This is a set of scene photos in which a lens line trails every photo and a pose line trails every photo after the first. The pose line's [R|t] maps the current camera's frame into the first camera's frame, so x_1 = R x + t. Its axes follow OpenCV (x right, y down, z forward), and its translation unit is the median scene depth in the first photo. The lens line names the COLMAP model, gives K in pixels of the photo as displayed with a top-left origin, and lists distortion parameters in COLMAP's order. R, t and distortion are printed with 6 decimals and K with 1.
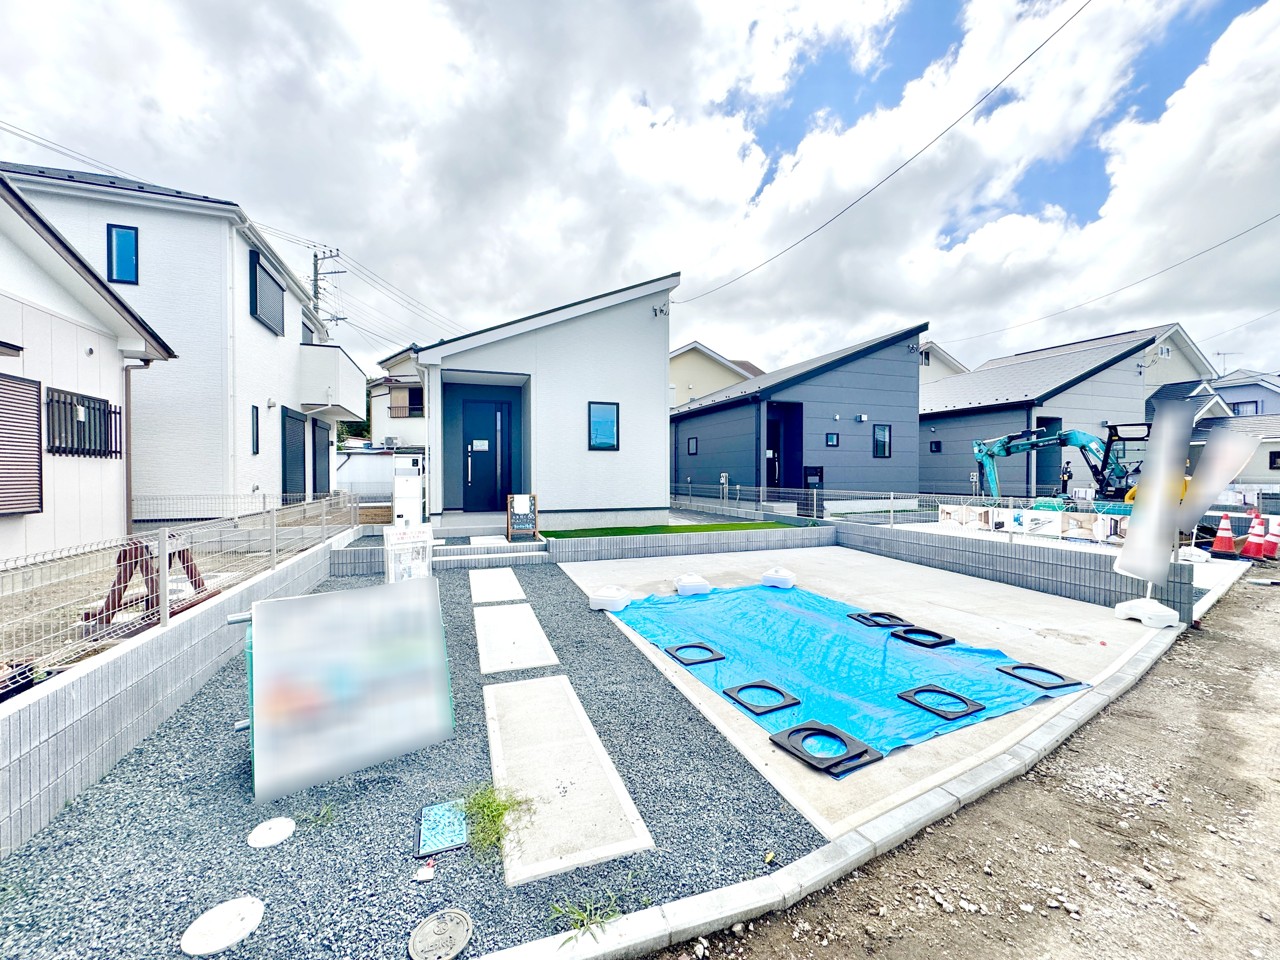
lens RADIAL K [[509.2, 0, 639.9], [0, 509.2, 475.4], [0, 0, 1]] dist [-0.000102, -0.000469]
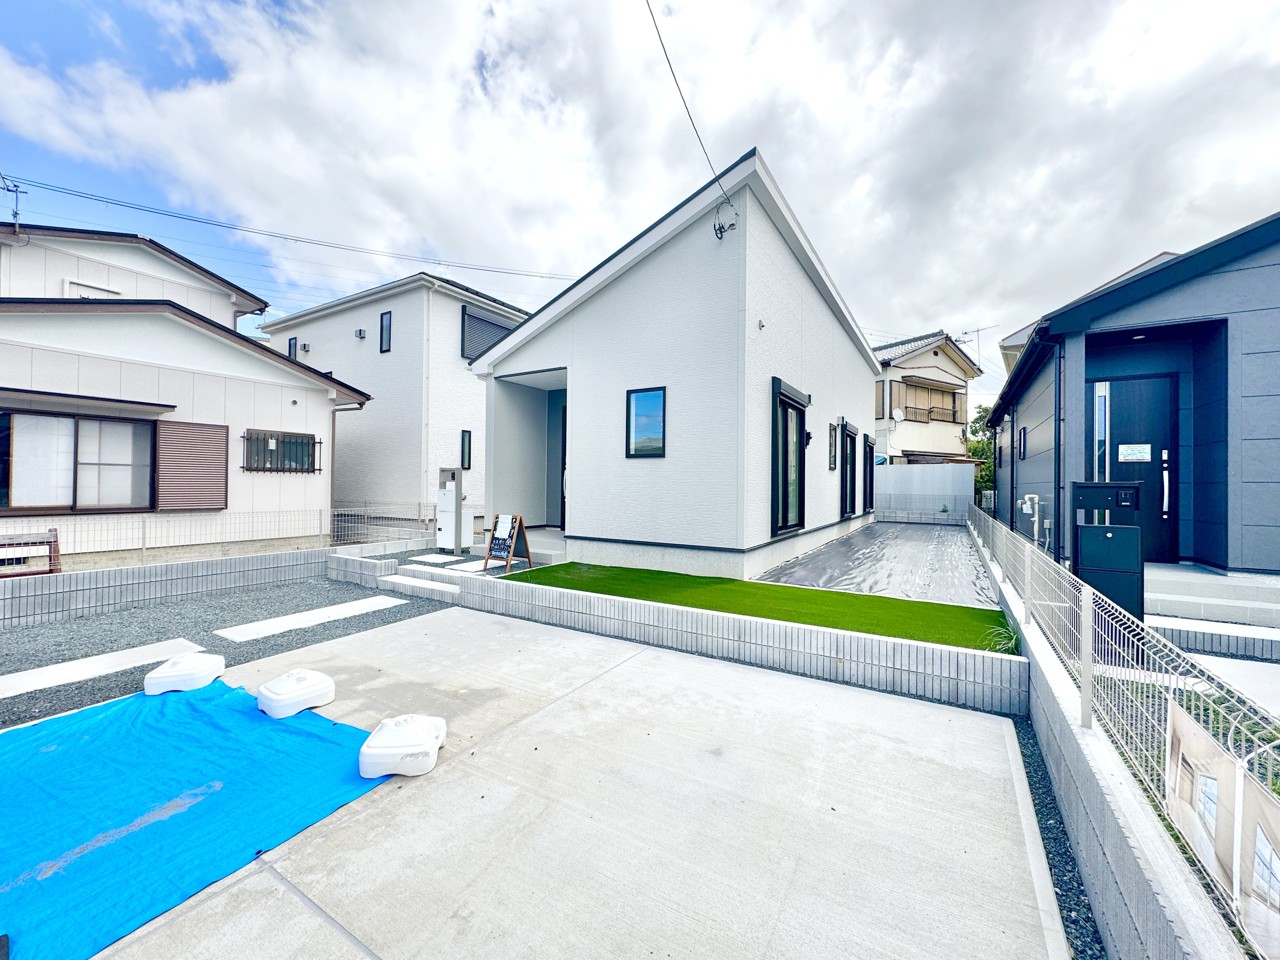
lens RADIAL K [[509.2, 0, 645.6], [0, 509.2, 475.8], [0, 0, 1]] dist [-0.000102, -0.000469]
pose [[0.624574, -0.003051, -0.780960, 0.593799], [-0.014905, 0.999764, -0.015827, -0.016868], [0.780824, 0.021525, 0.624381, 0.713963]]
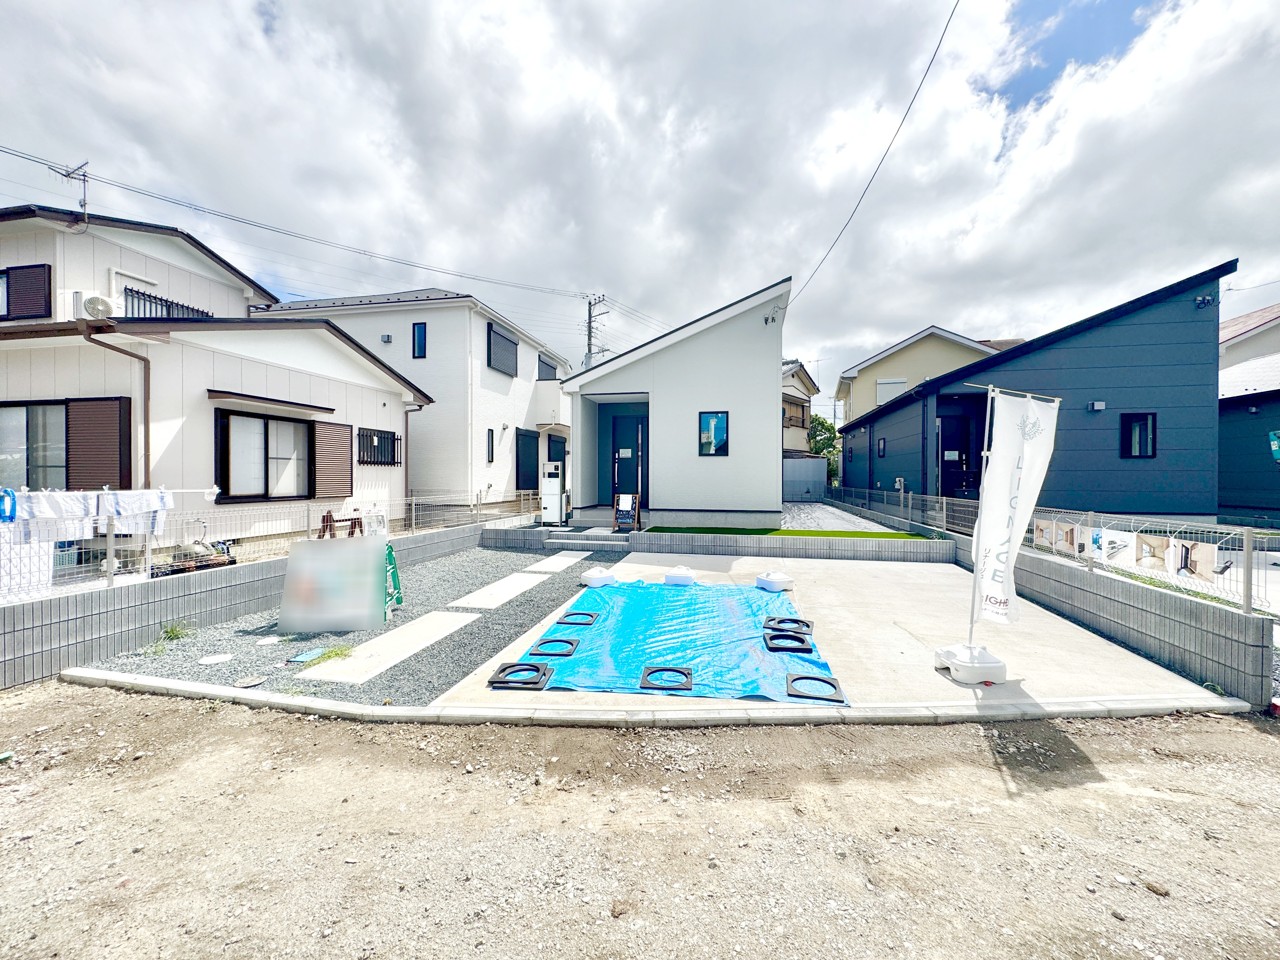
lens RADIAL K [[509.2, 0, 643.9], [0, 509.2, 476.8], [0, 0, 1]] dist [-0.000102, -0.000469]
pose [[0.850078, 0.005758, -0.526626, 0.472145], [-0.007190, 0.999974, -0.000673, -0.003706], [0.526608, 0.004358, 0.850097, -0.002505]]
